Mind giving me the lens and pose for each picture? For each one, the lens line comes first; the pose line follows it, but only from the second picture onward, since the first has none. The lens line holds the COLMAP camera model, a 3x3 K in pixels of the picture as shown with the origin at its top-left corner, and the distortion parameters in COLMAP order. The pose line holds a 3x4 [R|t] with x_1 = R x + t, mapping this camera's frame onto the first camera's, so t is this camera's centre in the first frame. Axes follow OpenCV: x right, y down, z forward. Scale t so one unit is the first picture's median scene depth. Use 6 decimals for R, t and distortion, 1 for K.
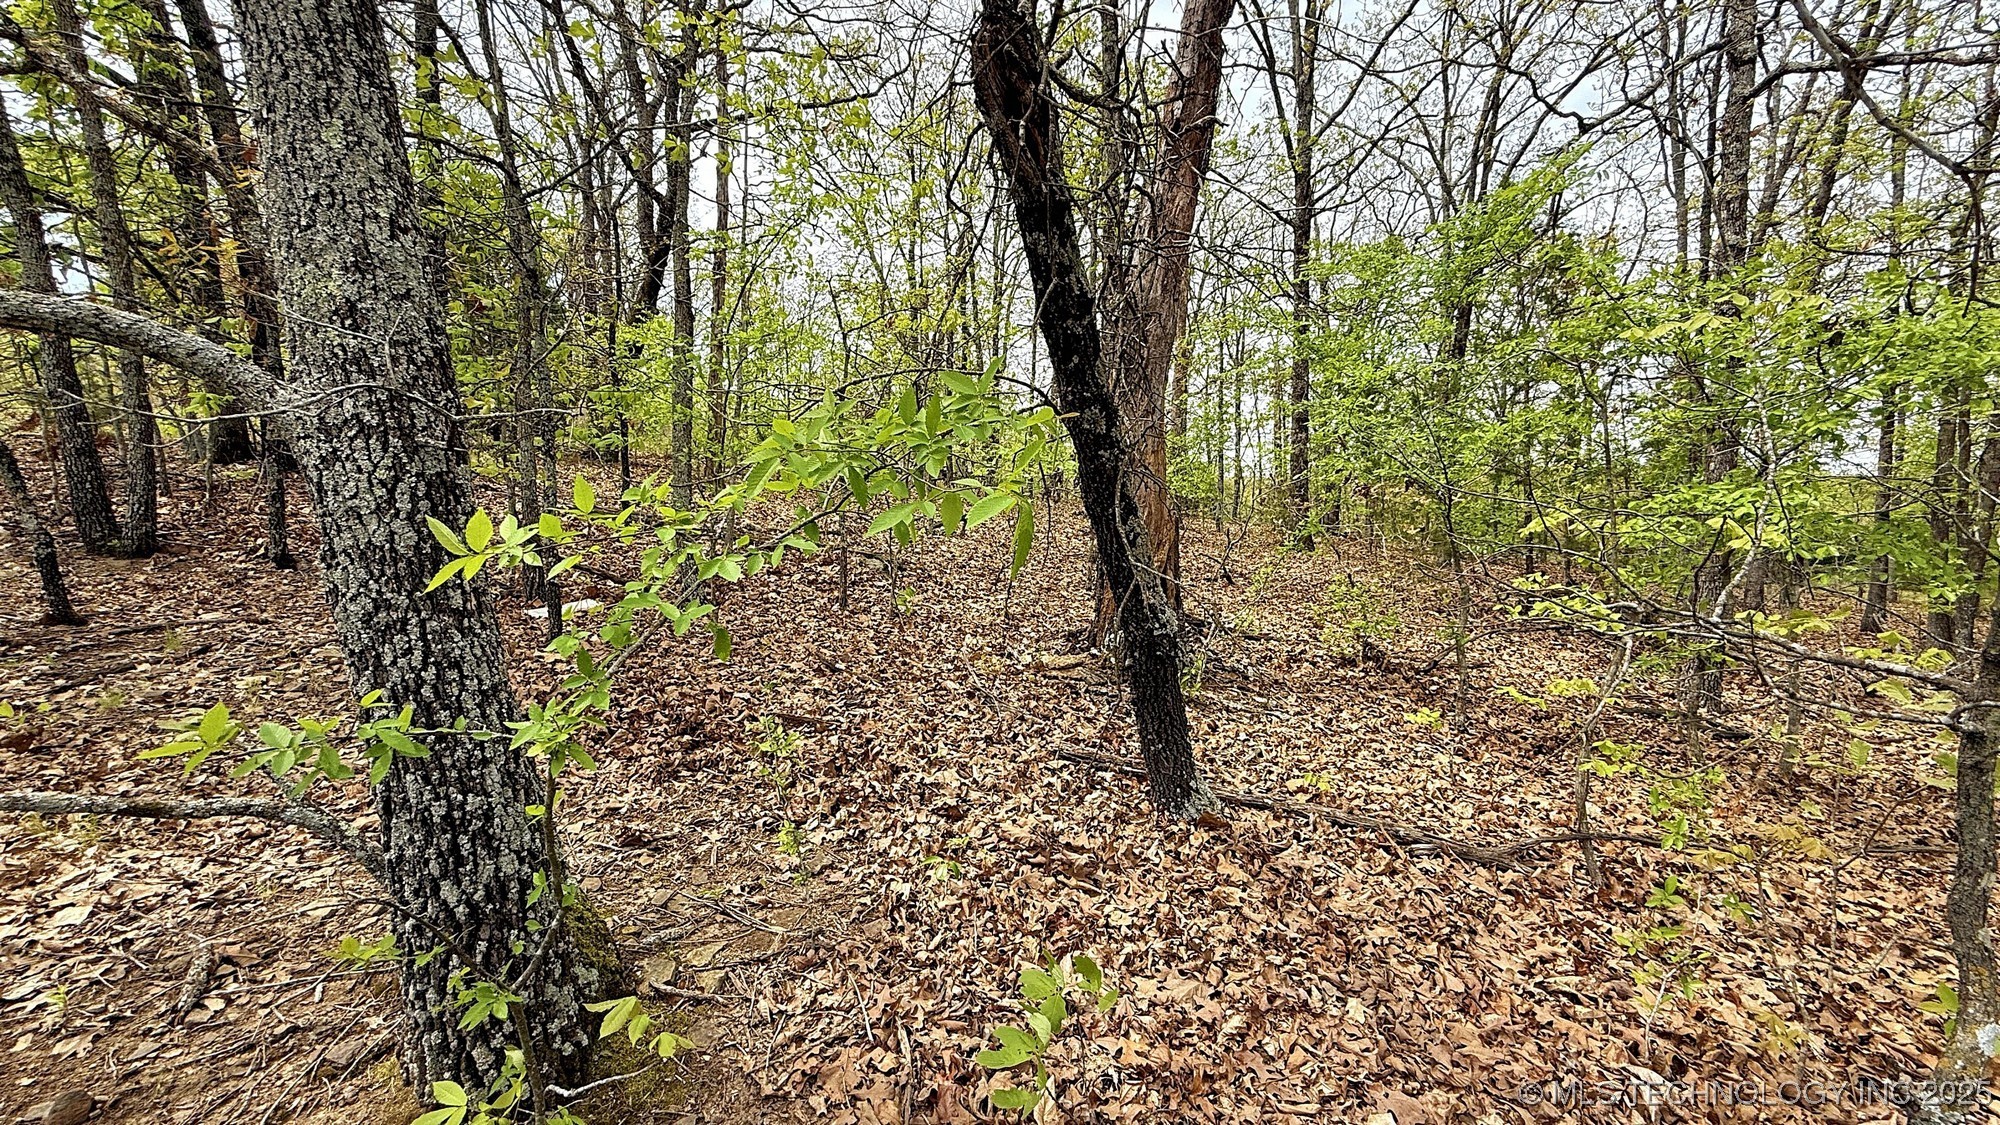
lens RADIAL K [[793.1, 0, 991.1], [0, 793.1, 561.5], [0, 0, 1]] dist [-0.001135, -0.000115]
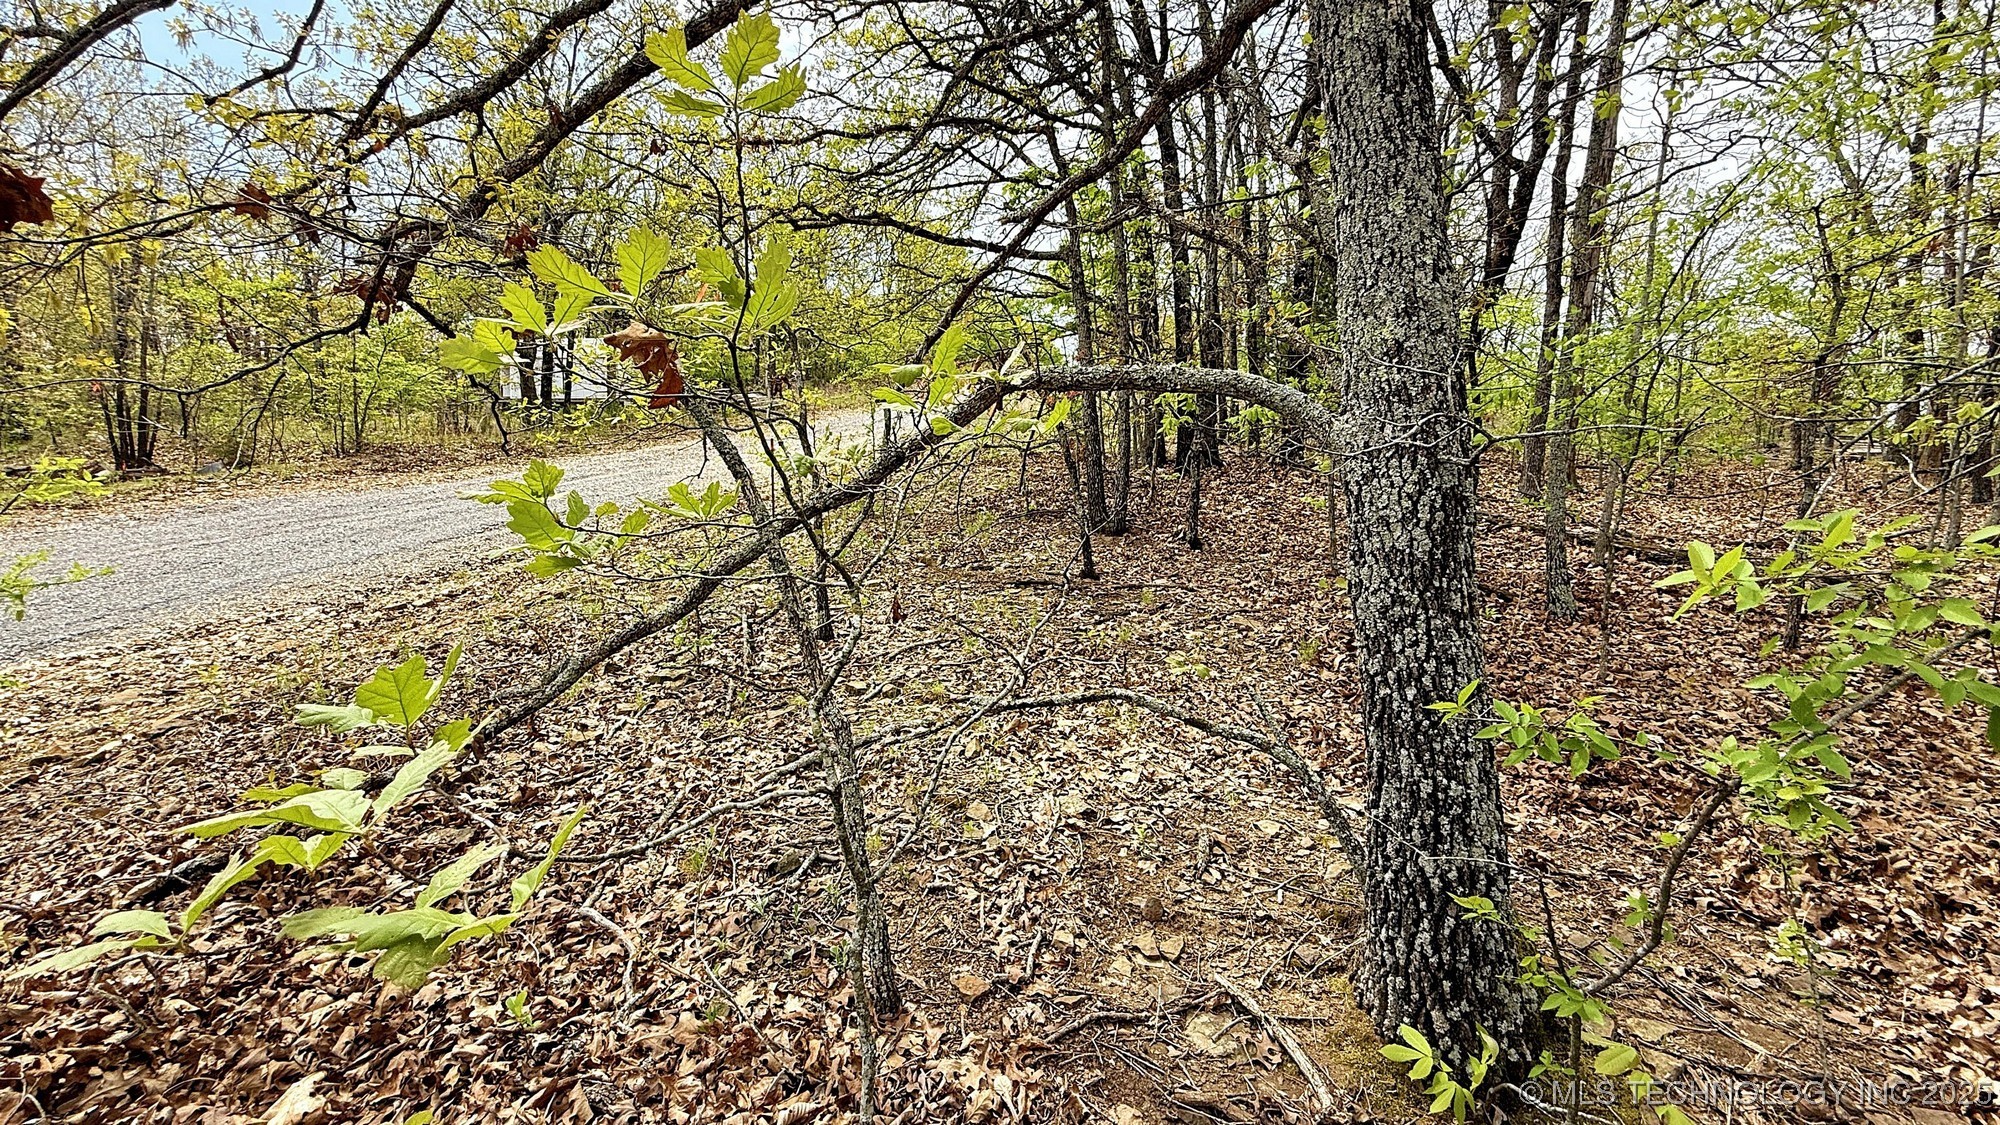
lens RADIAL K [[793.1, 0, 991.1], [0, 793.1, 561.5], [0, 0, 1]] dist [-0.001135, -0.000115]
pose [[0.598582, 0.075586, -0.797487, -0.134763], [-0.069739, 0.996676, 0.042121, -0.006569], [0.798020, 0.030403, 0.601863, -0.122499]]
